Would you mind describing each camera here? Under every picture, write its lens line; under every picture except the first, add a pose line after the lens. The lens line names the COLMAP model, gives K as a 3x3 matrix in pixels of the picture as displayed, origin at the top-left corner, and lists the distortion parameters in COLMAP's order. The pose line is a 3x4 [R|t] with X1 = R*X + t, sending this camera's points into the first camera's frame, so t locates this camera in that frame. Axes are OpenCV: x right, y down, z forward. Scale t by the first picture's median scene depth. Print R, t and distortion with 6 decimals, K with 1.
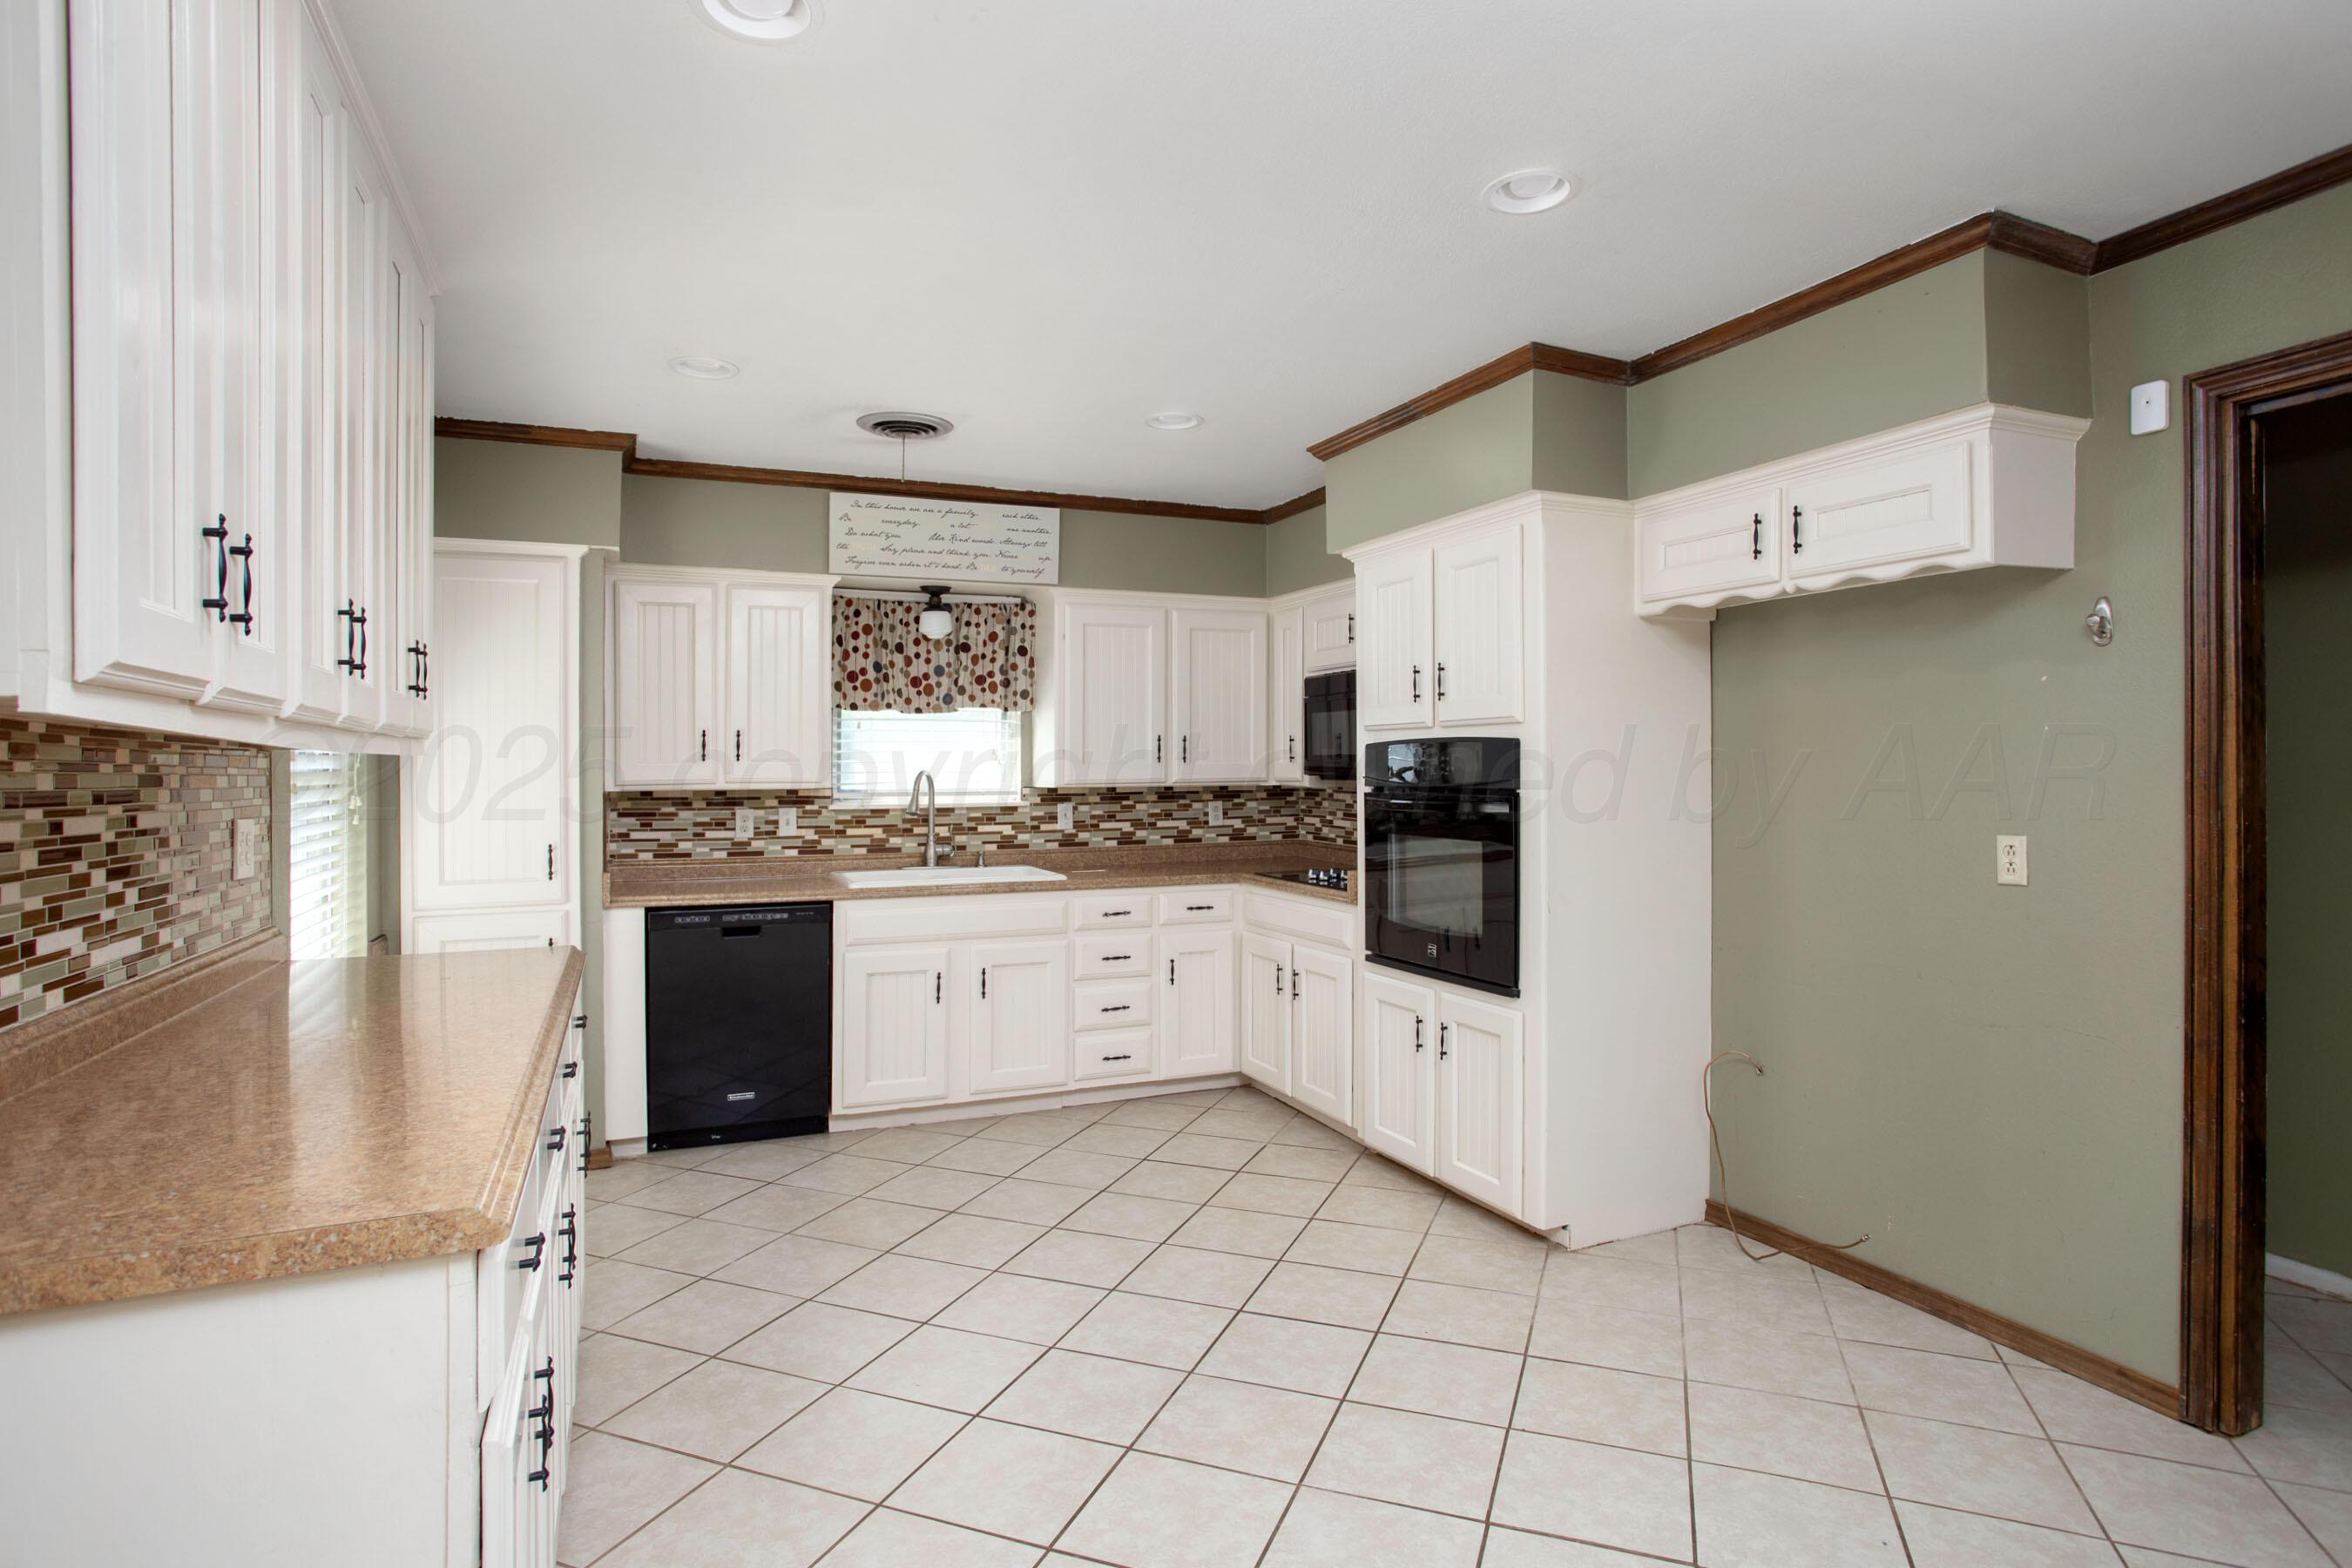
lens RADIAL K [[1200.0, 0, 1204.8], [0, 1200.0, 781.7], [0, 0, 1]] dist [-0.084756, 0.033680]
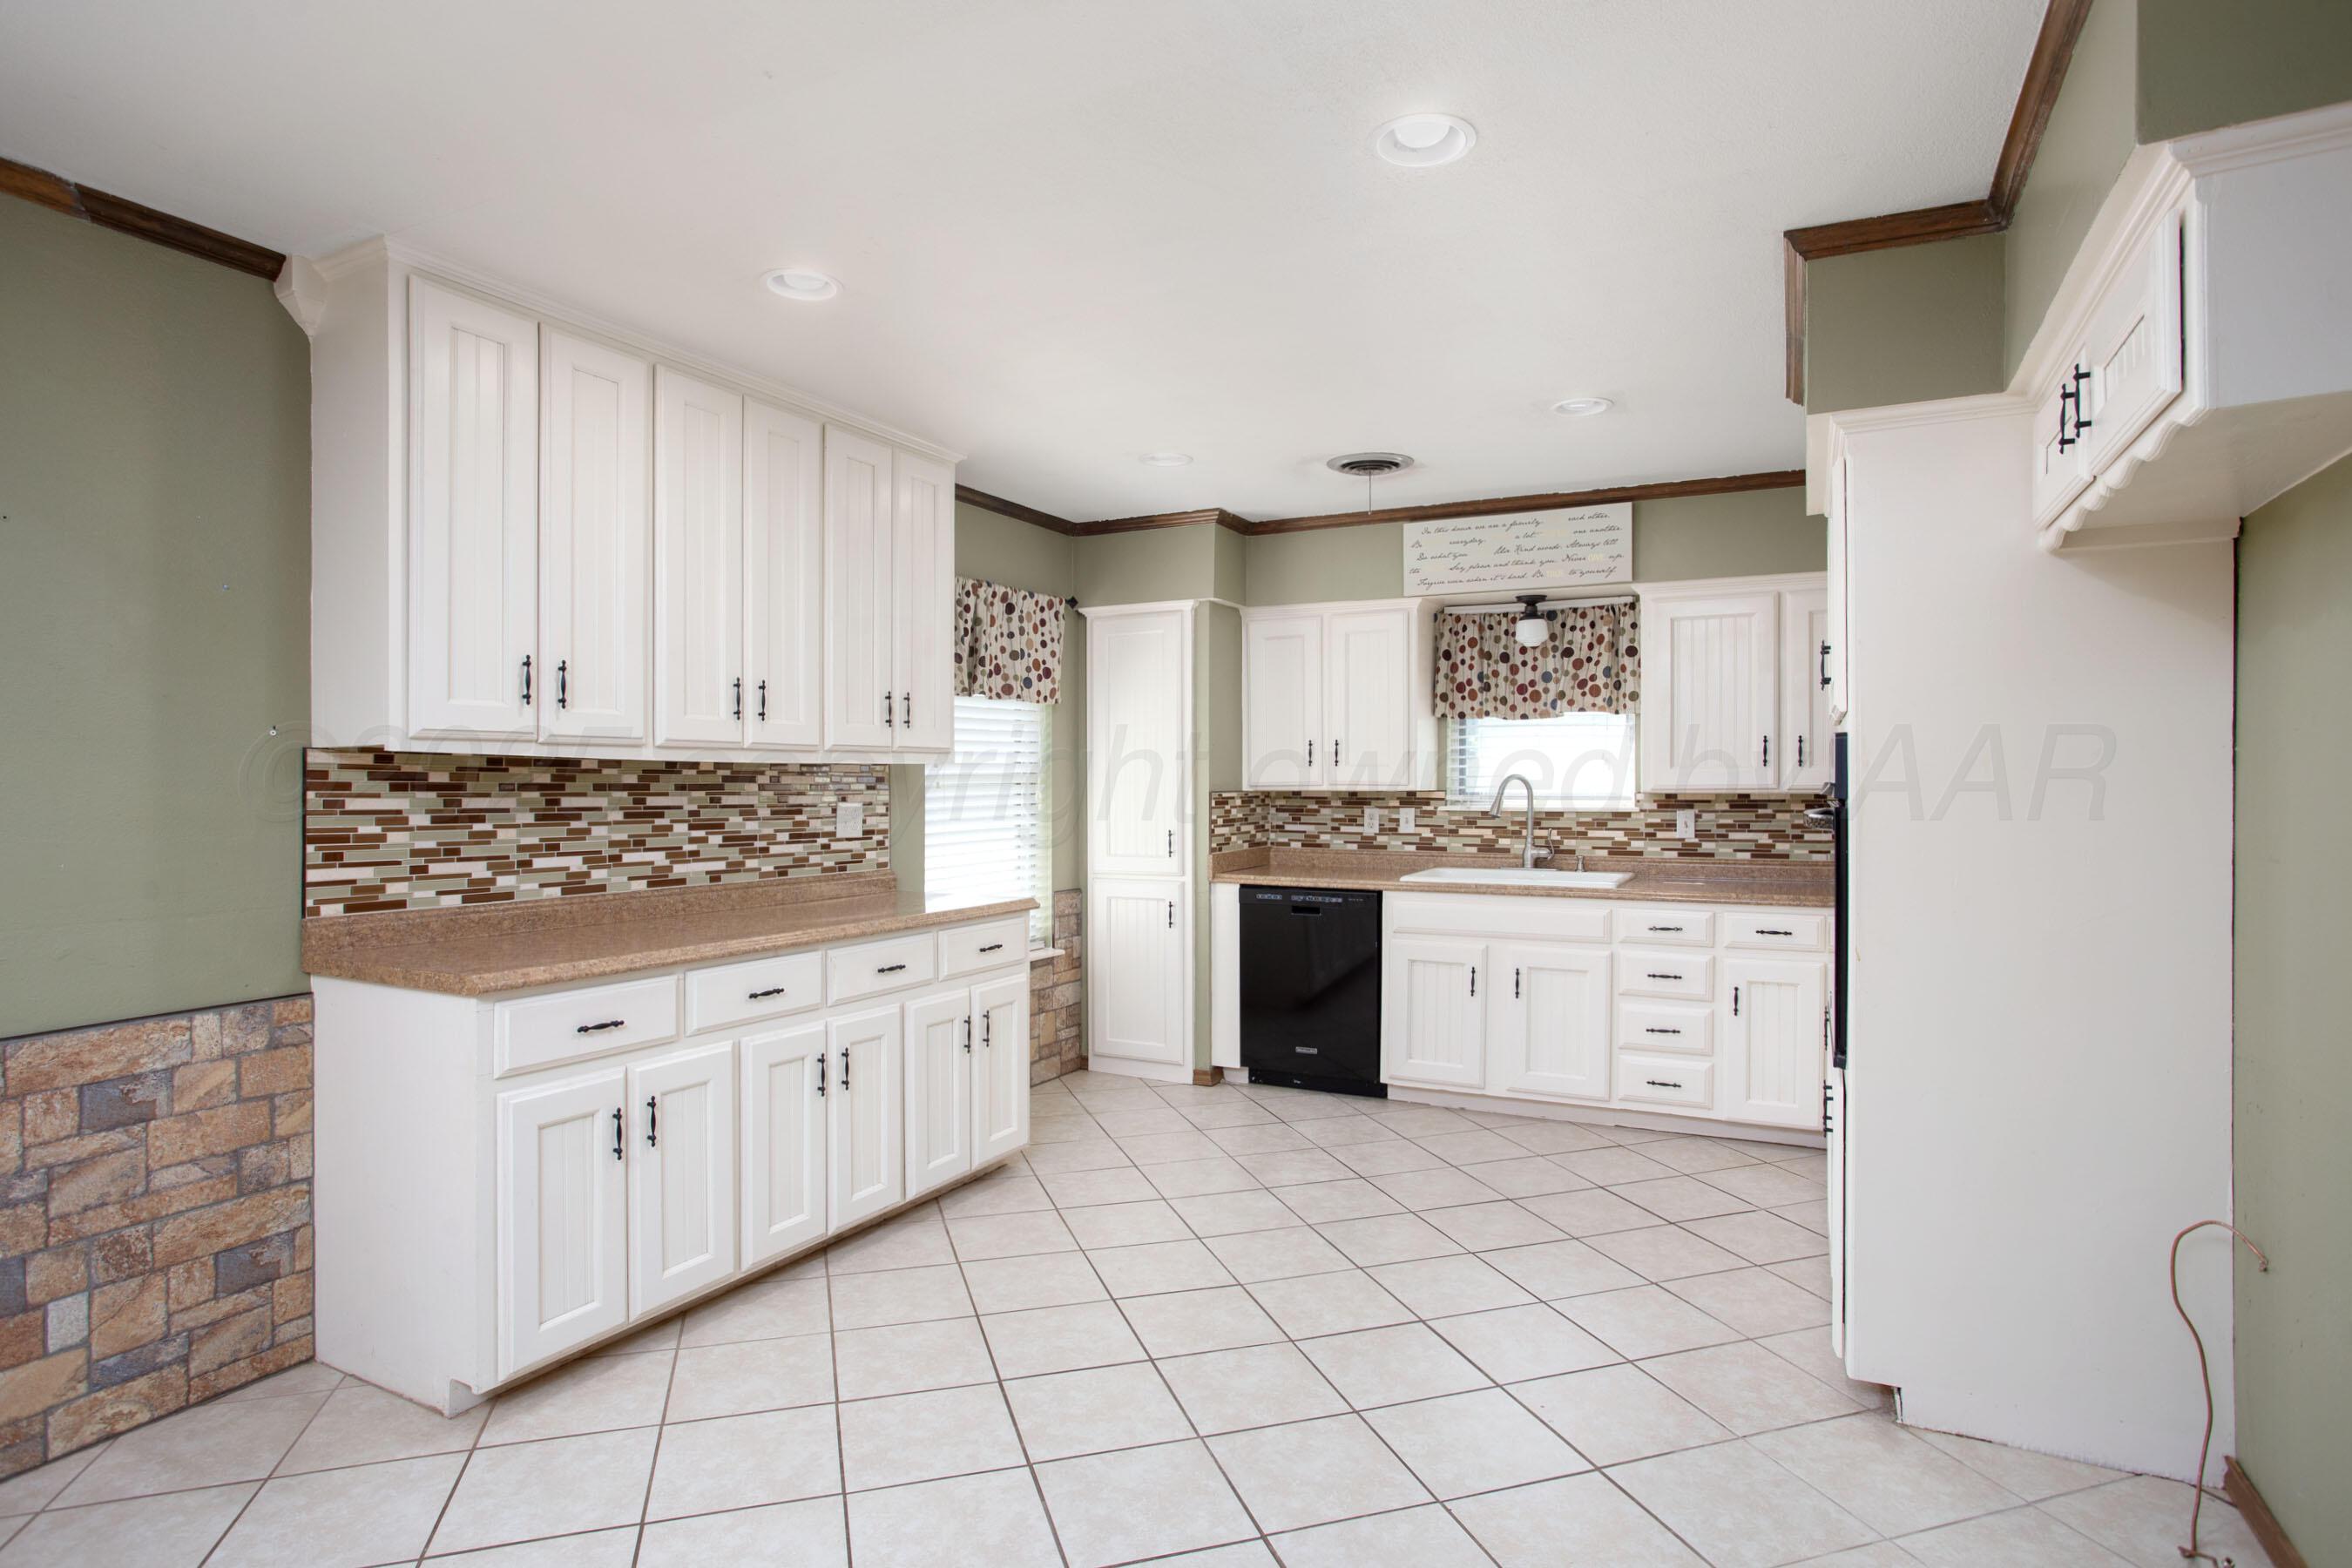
lens RADIAL K [[1200.0, 0, 1204.8], [0, 1200.0, 781.7], [0, 0, 1]] dist [-0.084756, 0.033680]
pose [[0.641003, 0.006656, -0.767509, 0.386321], [-0.009276, 0.999957, 0.000925, -0.001830], [0.767482, 0.006526, 0.641037, 0.129509]]
